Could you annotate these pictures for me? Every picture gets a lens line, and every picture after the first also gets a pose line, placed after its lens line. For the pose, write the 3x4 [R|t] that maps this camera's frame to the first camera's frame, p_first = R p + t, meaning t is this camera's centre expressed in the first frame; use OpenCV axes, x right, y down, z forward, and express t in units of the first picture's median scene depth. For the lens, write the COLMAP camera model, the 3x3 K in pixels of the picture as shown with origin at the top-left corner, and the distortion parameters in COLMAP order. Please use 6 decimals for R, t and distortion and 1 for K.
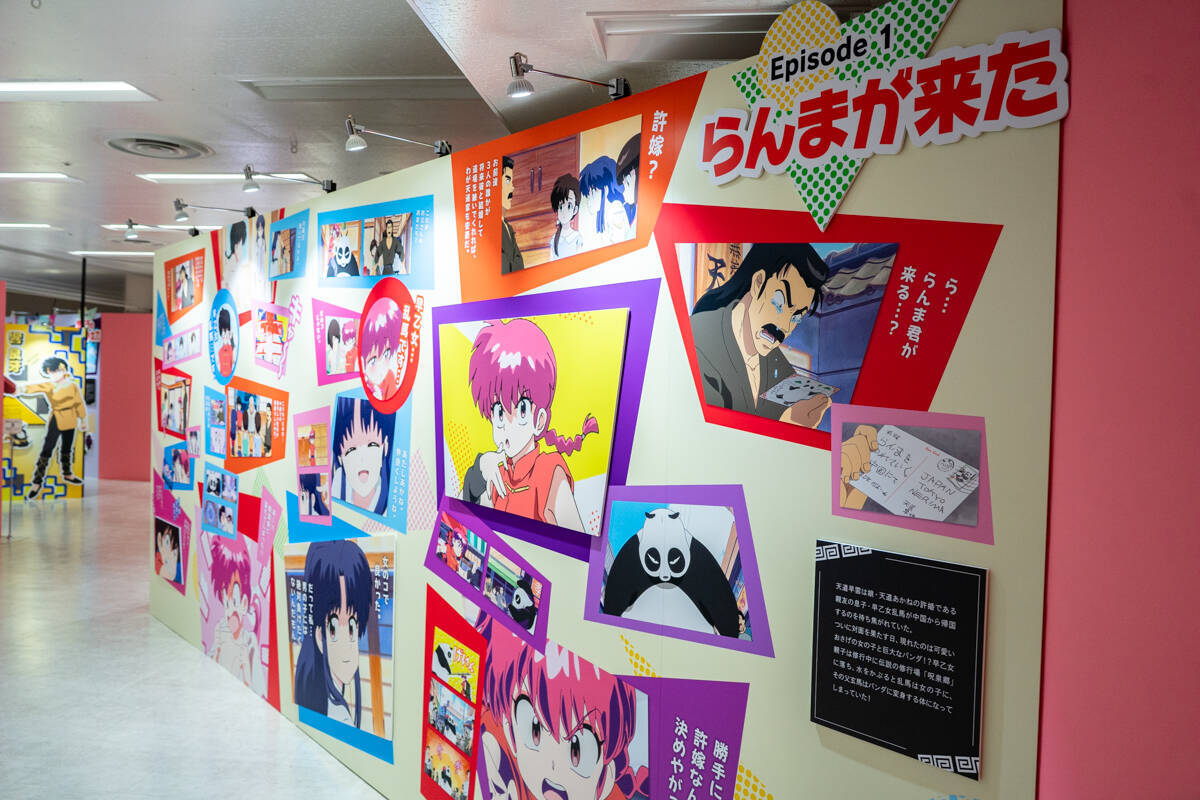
lens RADIAL K [[974.3, 0, 600.0], [0, 974.3, 400.0], [0, 0, 1]] dist [-0.009586, -0.004514]
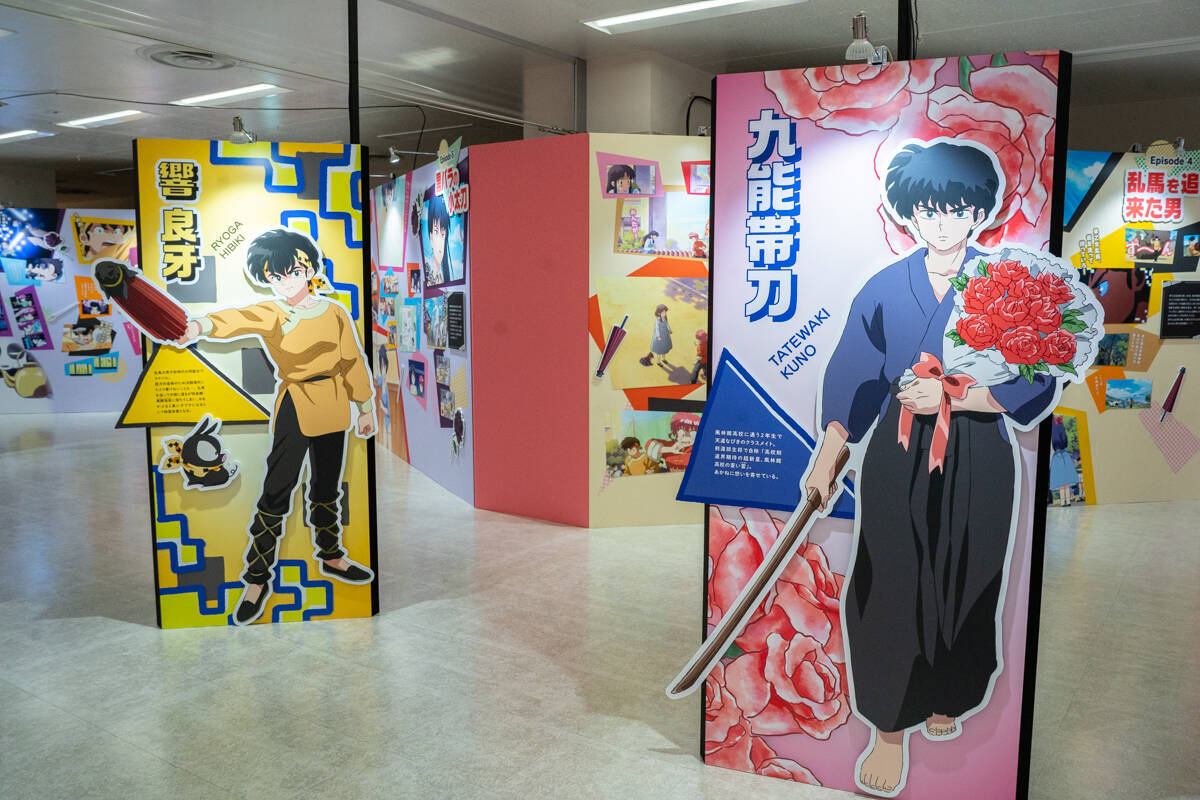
lens RADIAL K [[974.3, 0, 600.0], [0, 974.3, 400.0], [0, 0, 1]] dist [-0.009586, -0.004514]
pose [[0.888593, 0.023119, -0.458114, -0.294910], [0.018092, 0.996185, 0.085367, -0.011301], [0.458340, -0.084145, 0.884785, 0.732756]]
